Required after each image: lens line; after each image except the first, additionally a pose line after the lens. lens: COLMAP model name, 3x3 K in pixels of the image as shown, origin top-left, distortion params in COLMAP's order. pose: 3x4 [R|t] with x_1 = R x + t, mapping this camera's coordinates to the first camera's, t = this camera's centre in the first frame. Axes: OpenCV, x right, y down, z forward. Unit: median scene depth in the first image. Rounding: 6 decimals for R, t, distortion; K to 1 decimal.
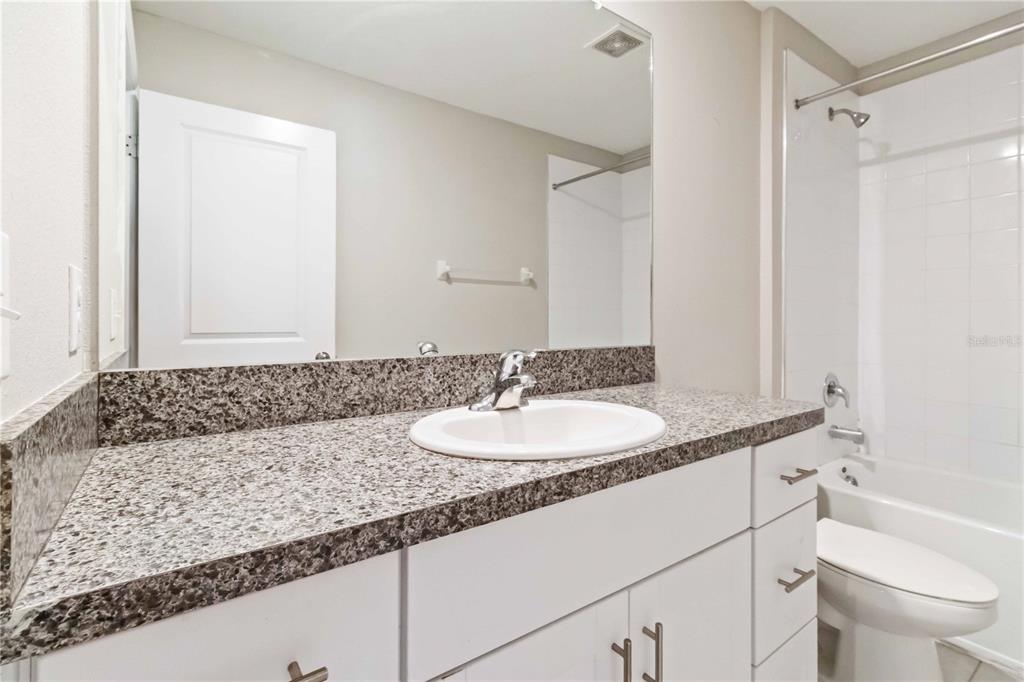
lens RADIAL K [[478.6, 0, 511.6], [0, 478.6, 314.8], [0, 0, 1]] dist [0.001768, 0.000374]
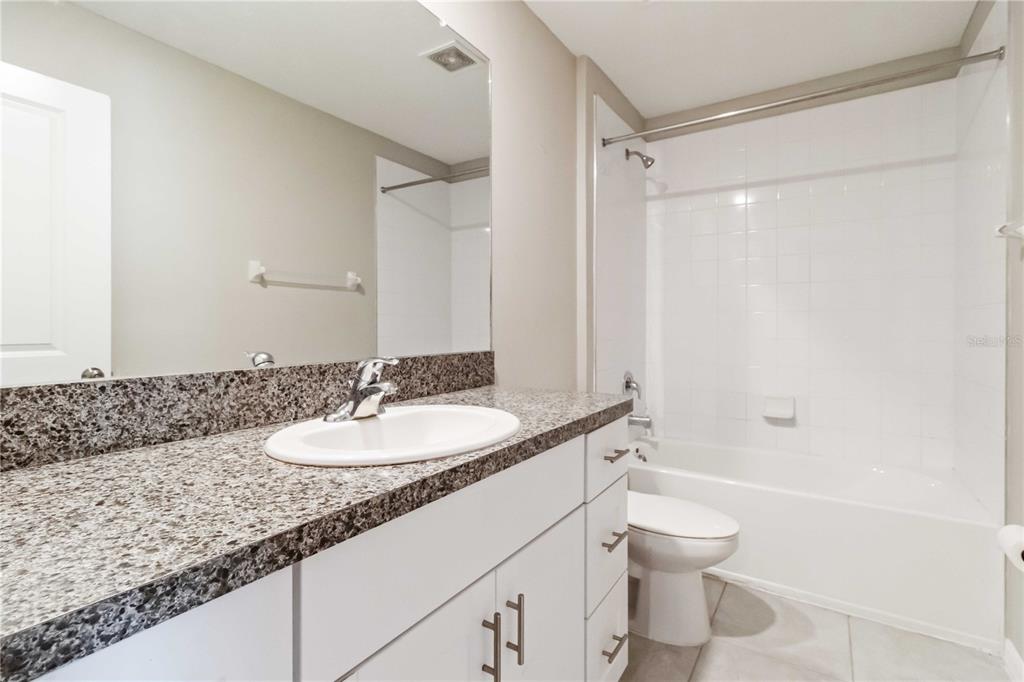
lens RADIAL K [[479.1, 0, 519.4], [0, 479.1, 322.0], [0, 0, 1]] dist [-0.000550, 0.000438]
pose [[0.929457, 0.001449, 0.368927, -0.091705], [-0.001579, 0.999999, 0.000050, -0.001976], [-0.368926, -0.000630, 0.929458, -0.043452]]
